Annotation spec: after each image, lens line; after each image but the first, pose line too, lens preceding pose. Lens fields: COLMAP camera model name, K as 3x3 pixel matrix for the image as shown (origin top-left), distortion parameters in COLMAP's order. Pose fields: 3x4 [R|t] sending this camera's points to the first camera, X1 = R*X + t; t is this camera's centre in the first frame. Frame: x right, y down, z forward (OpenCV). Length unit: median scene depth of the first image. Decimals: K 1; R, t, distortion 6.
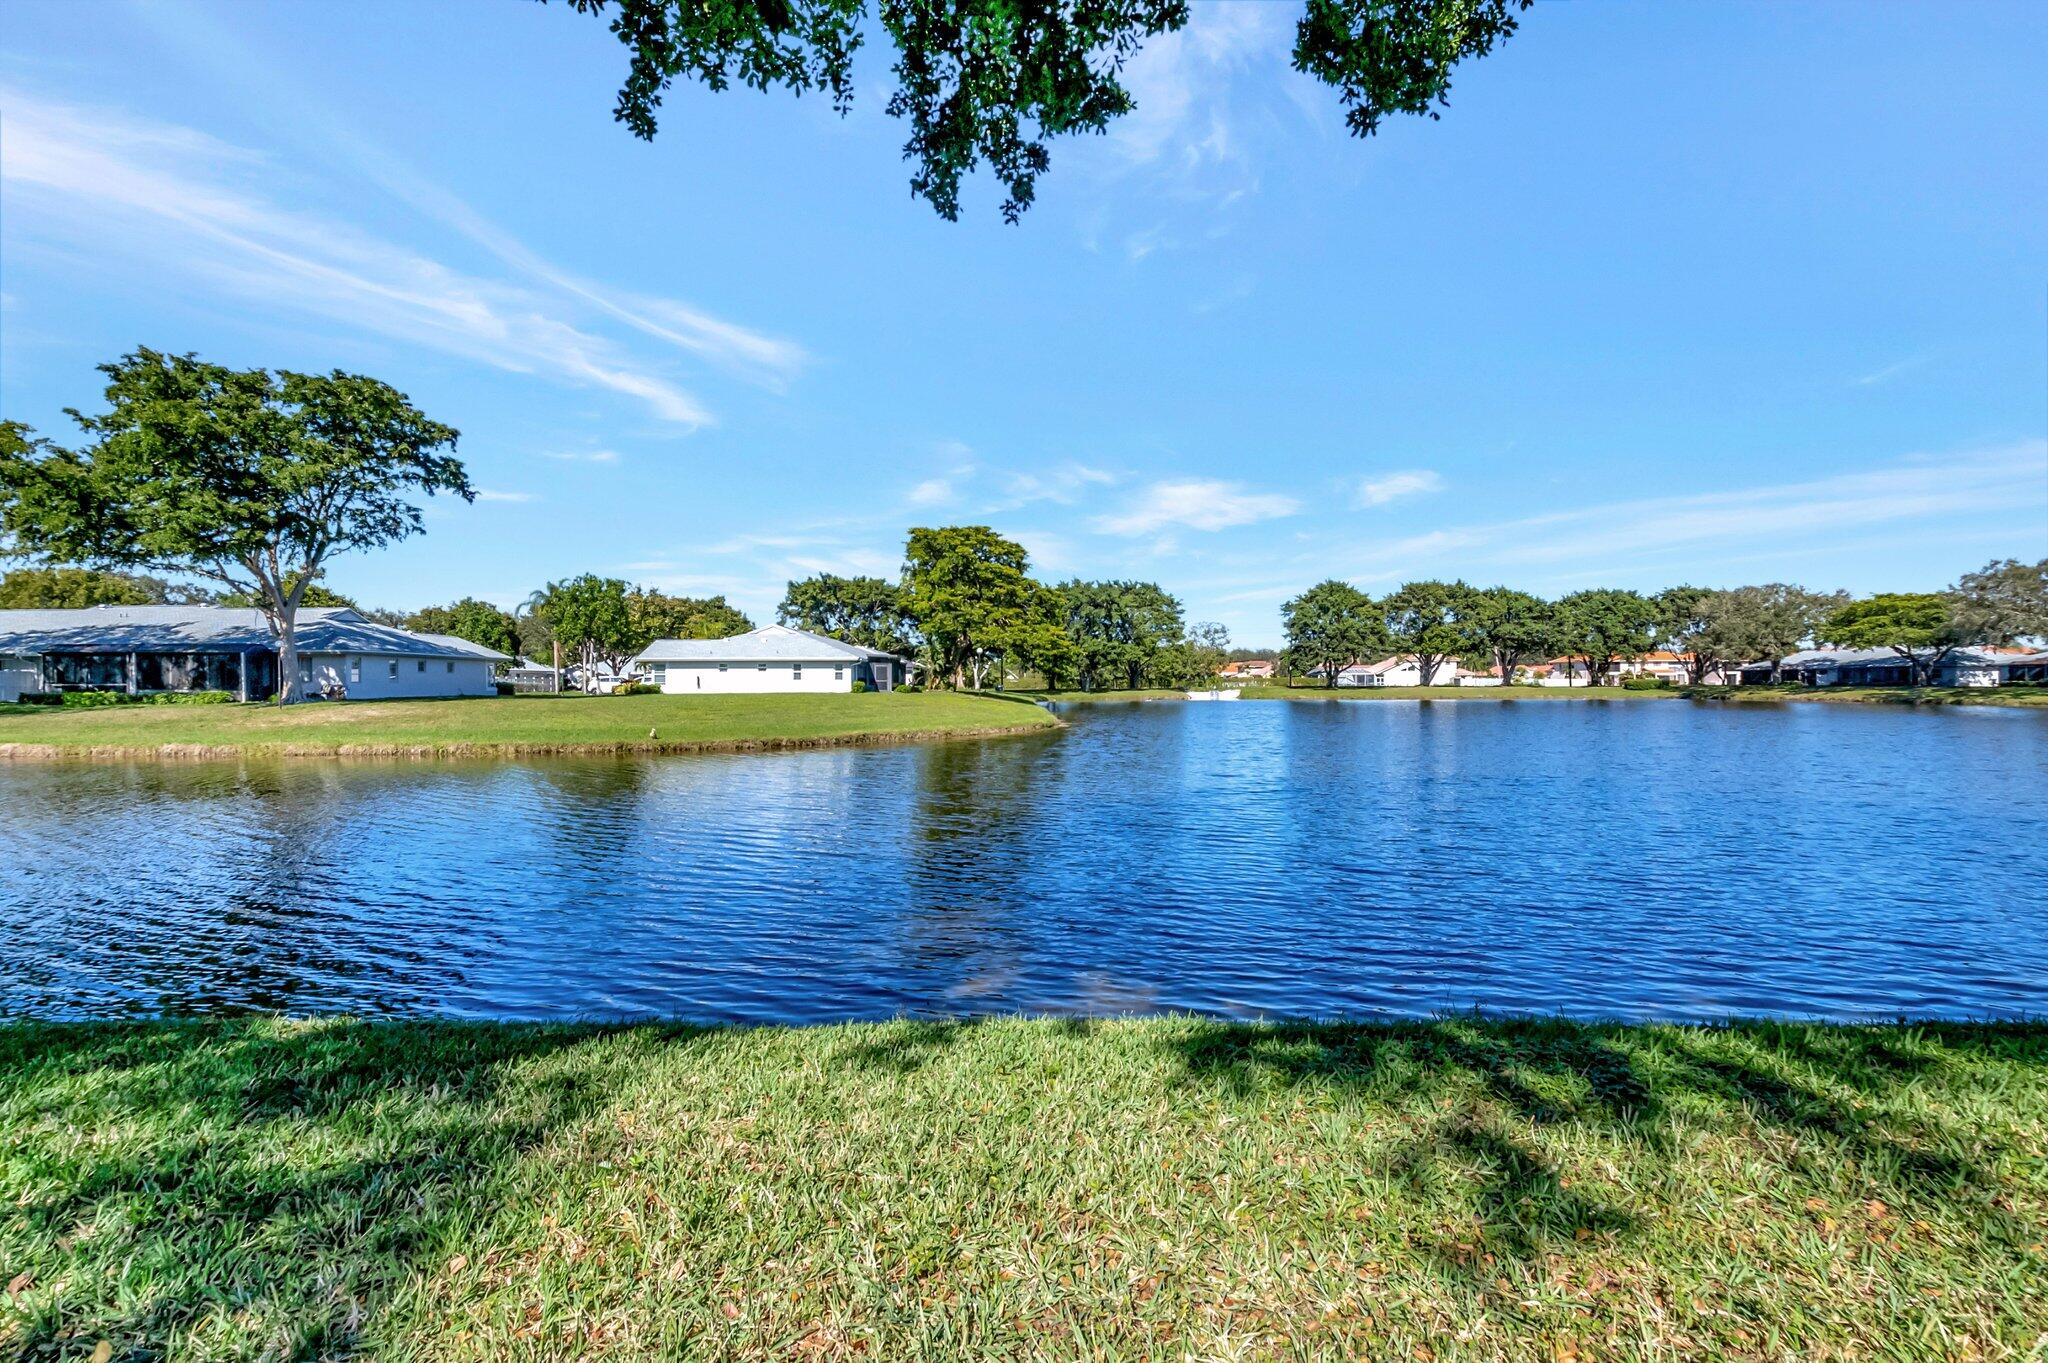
lens RADIAL K [[898.4, 0, 1028.5], [0, 898.4, 688.9], [0, 0, 1]] dist [-0.023265, -0.001354]
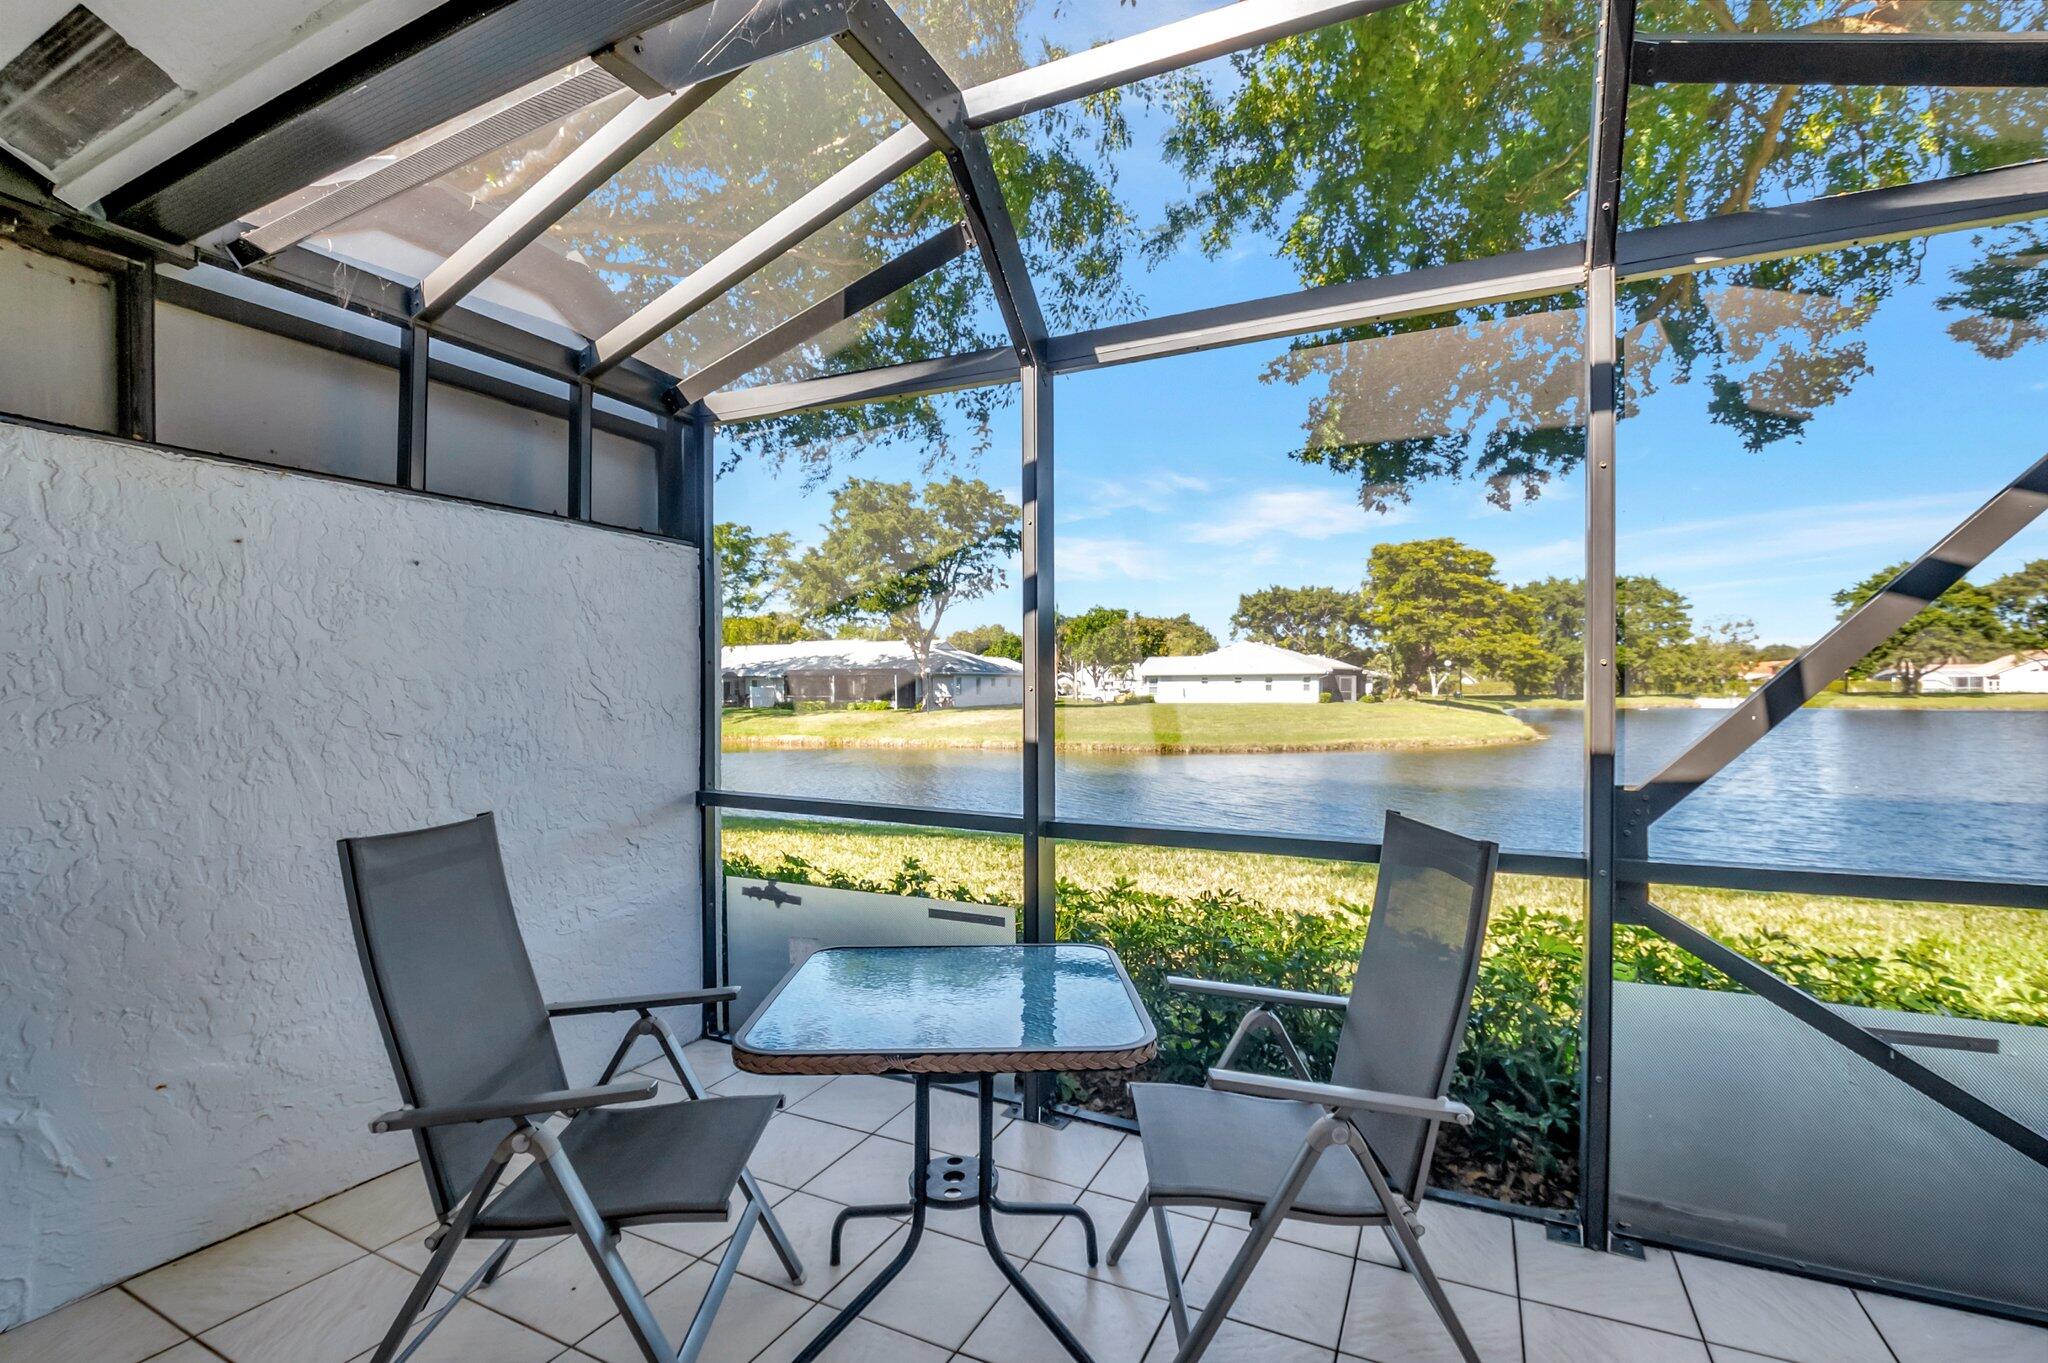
lens RADIAL K [[898.4, 0, 1028.5], [0, 898.4, 688.9], [0, 0, 1]] dist [-0.023265, -0.001354]
pose [[0.889124, -0.001571, -0.457665, -0.011335], [-0.000231, 0.999992, -0.003882, -0.008043], [0.457667, 0.003558, 0.889116, -0.131340]]
